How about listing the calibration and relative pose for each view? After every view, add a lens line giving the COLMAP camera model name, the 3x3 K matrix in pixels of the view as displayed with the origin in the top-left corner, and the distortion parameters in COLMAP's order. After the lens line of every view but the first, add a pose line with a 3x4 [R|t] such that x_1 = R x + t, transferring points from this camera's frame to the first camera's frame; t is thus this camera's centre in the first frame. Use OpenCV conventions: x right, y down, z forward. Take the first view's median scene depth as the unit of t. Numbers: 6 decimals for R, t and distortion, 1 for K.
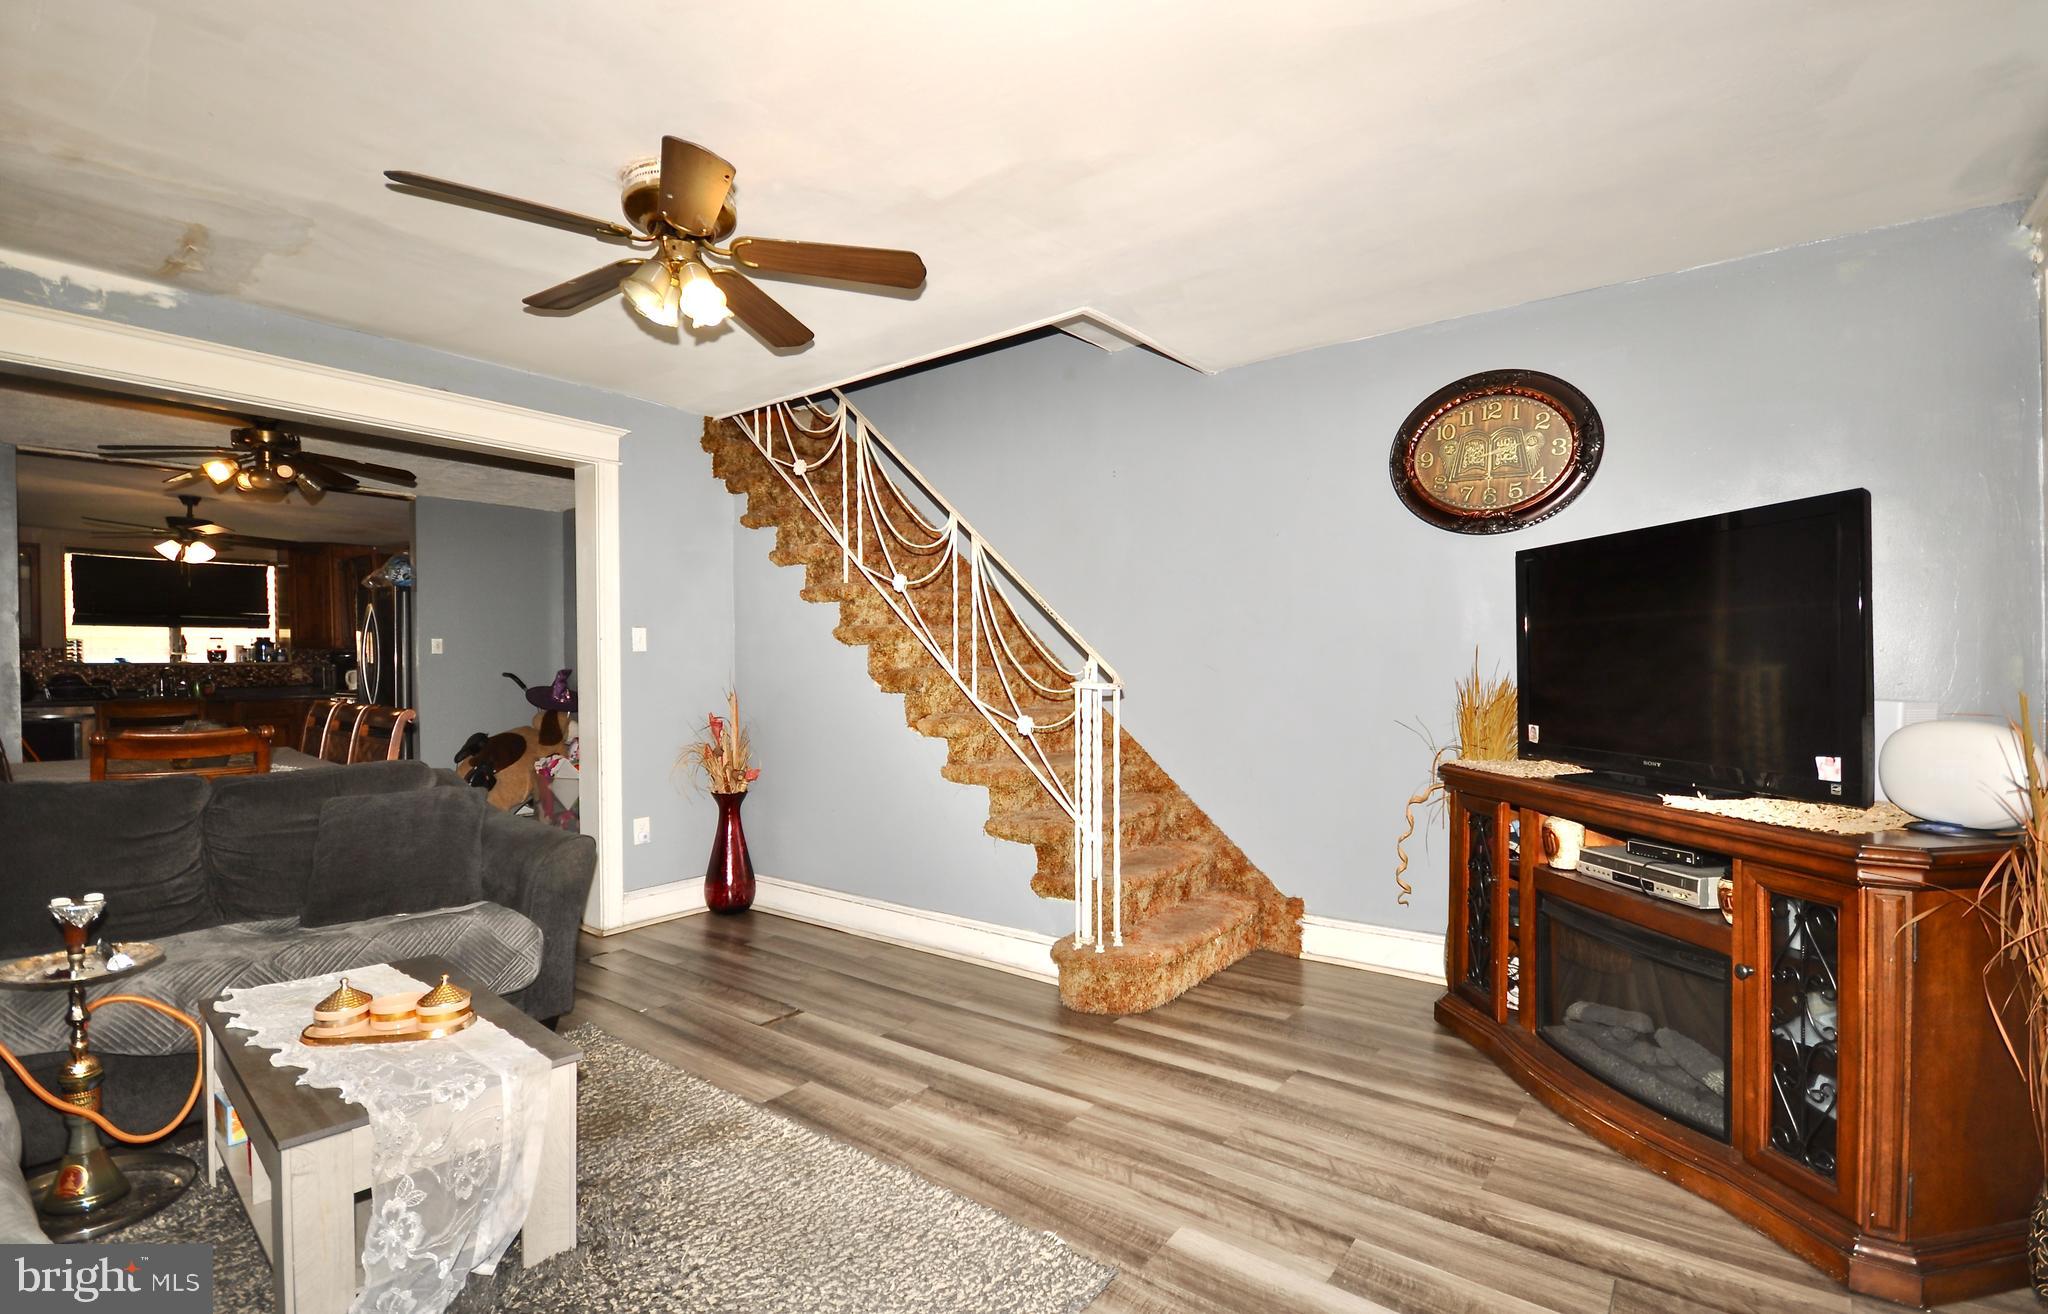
lens RADIAL K [[944.8, 0, 1060.5], [0, 944.8, 677.0], [0, 0, 1]] dist [-0.000355, -0.000140]
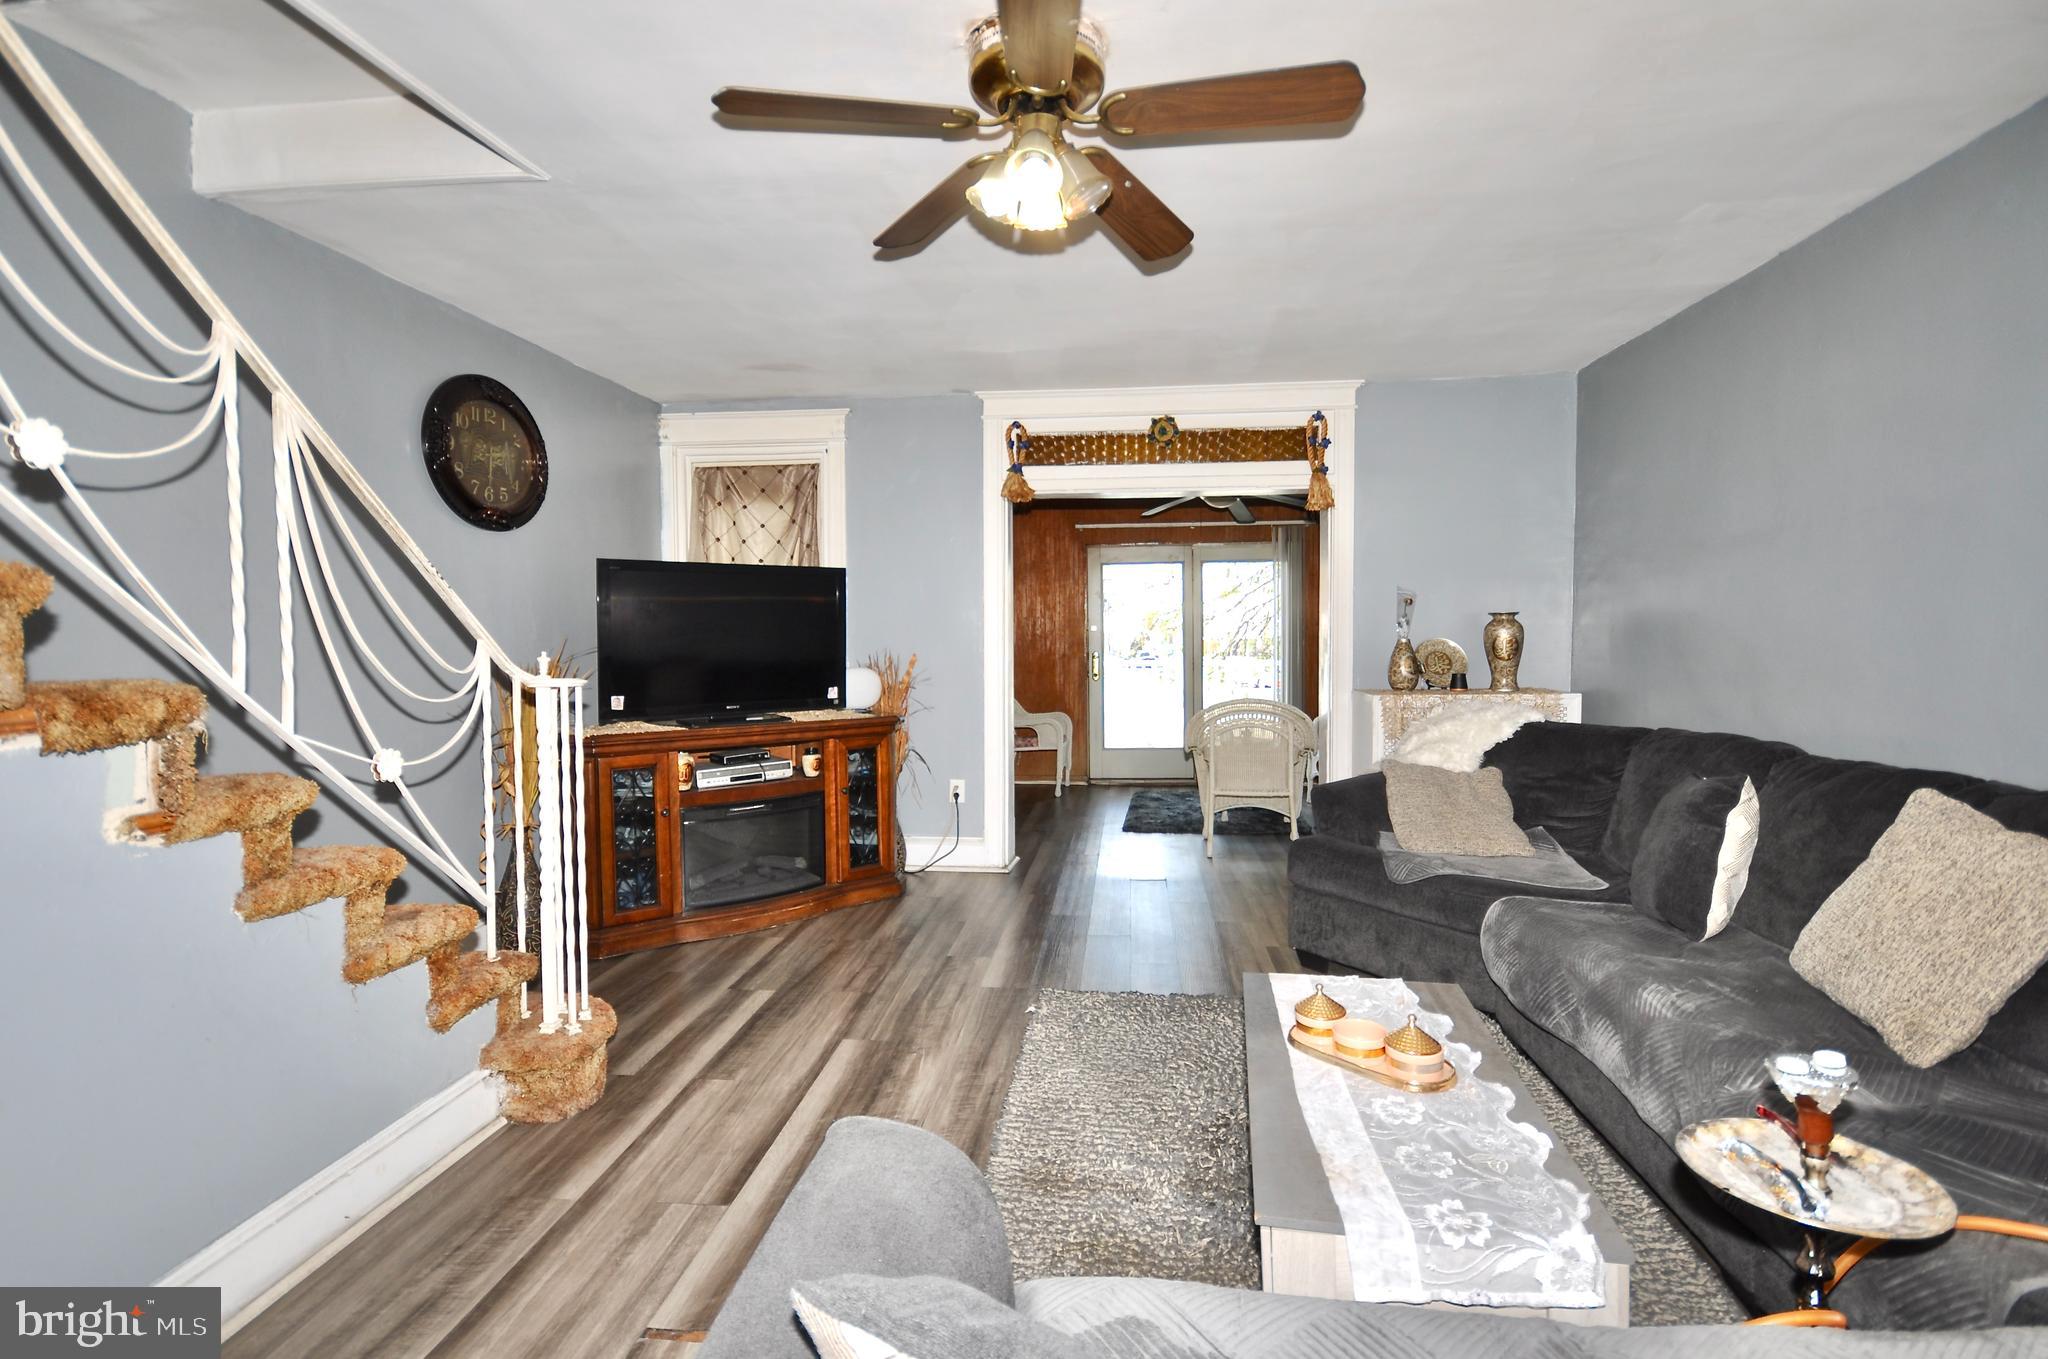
lens RADIAL K [[928.1, 0, 1021.7], [0, 928.1, 660.1], [0, 0, 1]] dist [-0.003440, -0.000680]
pose [[-0.488651, -0.019688, 0.872257, -0.982682], [0.021393, 0.999174, 0.034537, -0.034449], [-0.872217, 0.035537, -0.487826, 1.277531]]
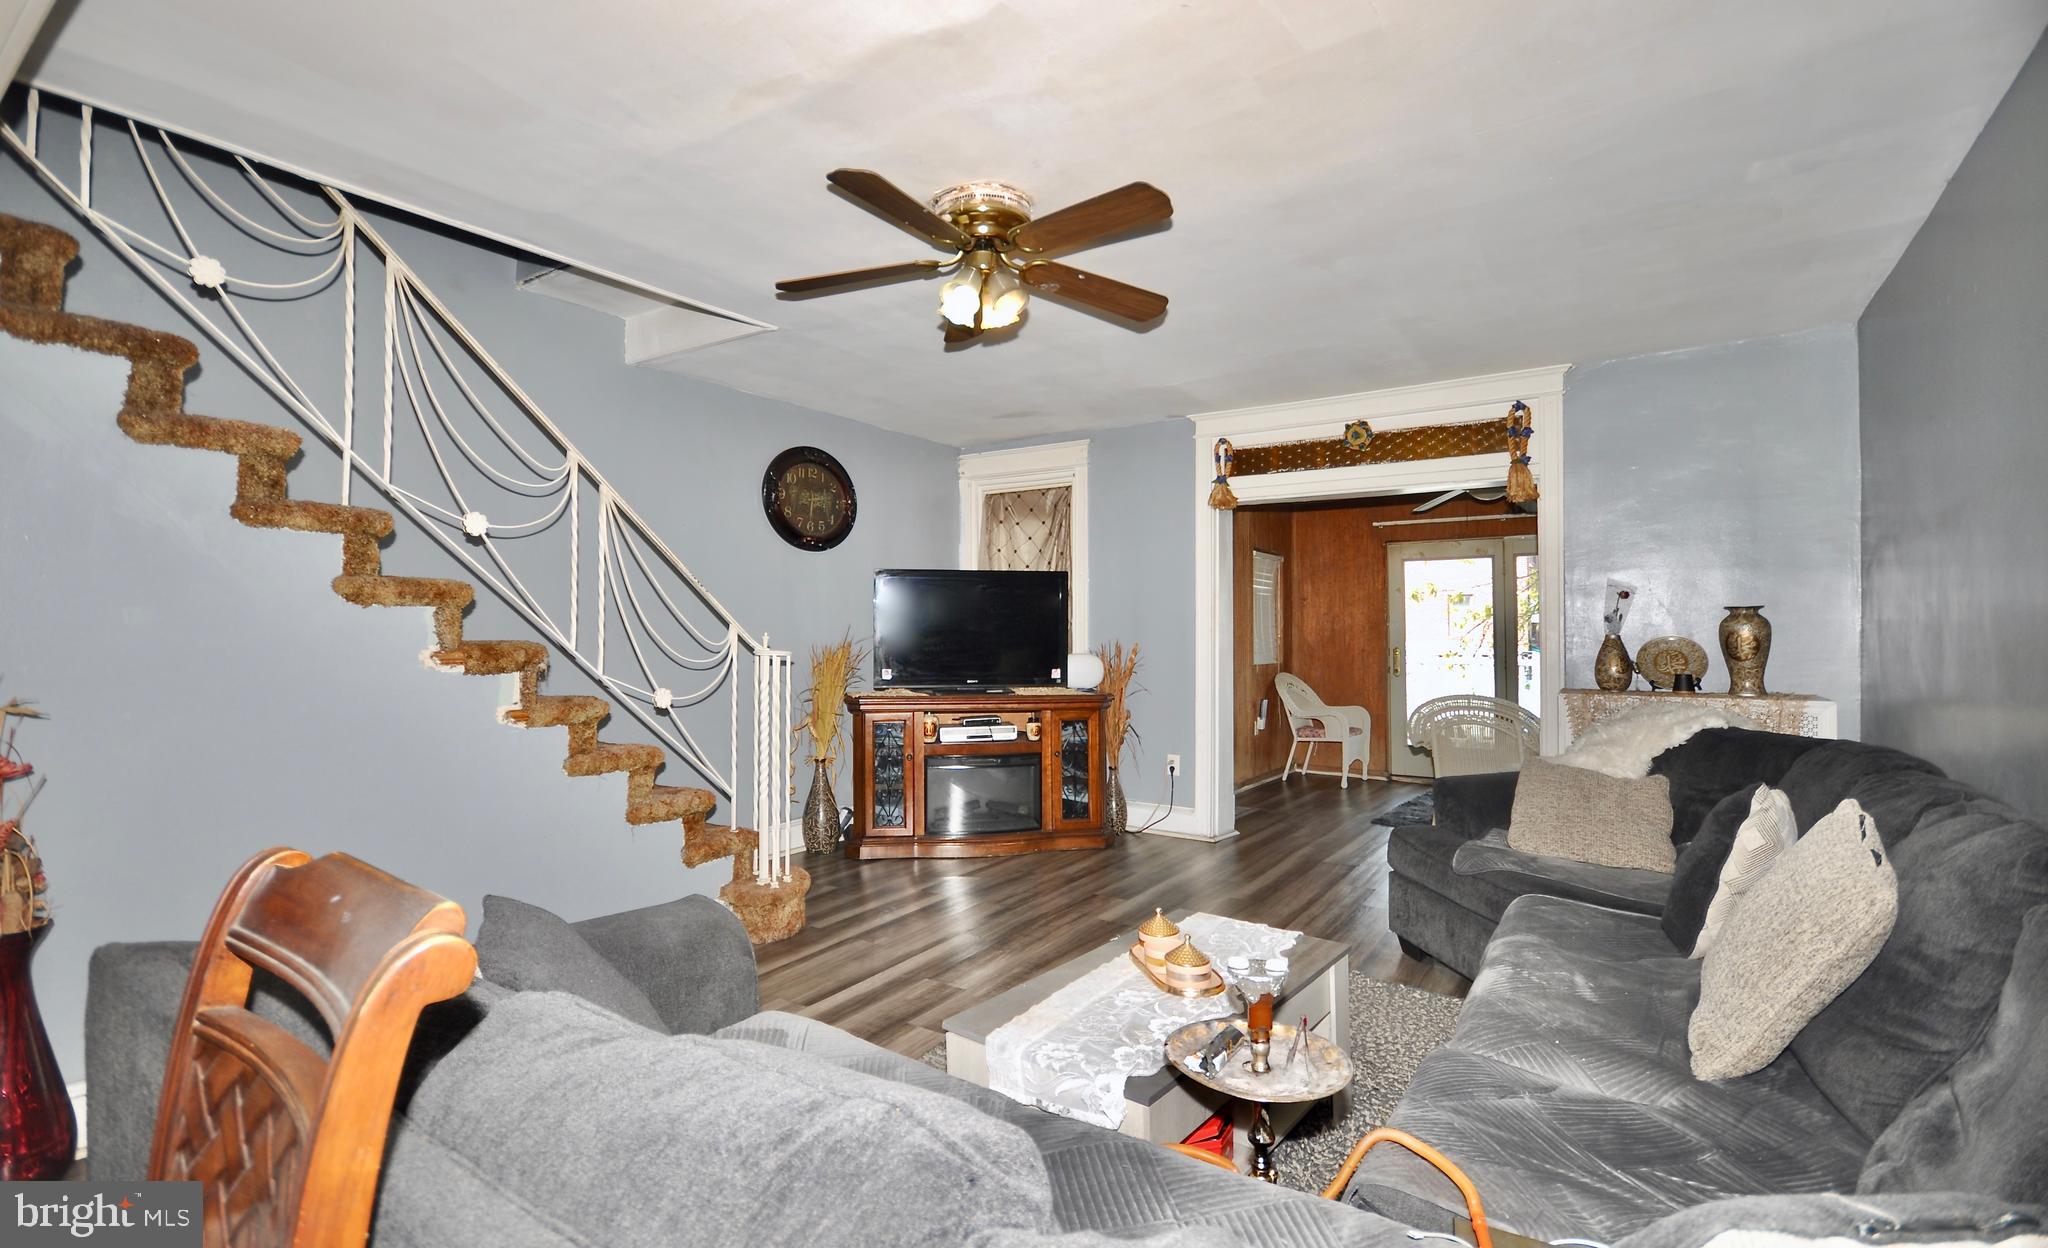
lens RADIAL K [[882.3, 0, 1020.0], [0, 882.3, 615.6], [0, 0, 1]] dist [-0.000533, 0.000049]
pose [[-0.032755, 0.018719, 0.999288, -1.297044], [0.011848, 0.999762, -0.018340, -0.017775], [-0.999393, 0.011239, -0.032969, 0.906715]]
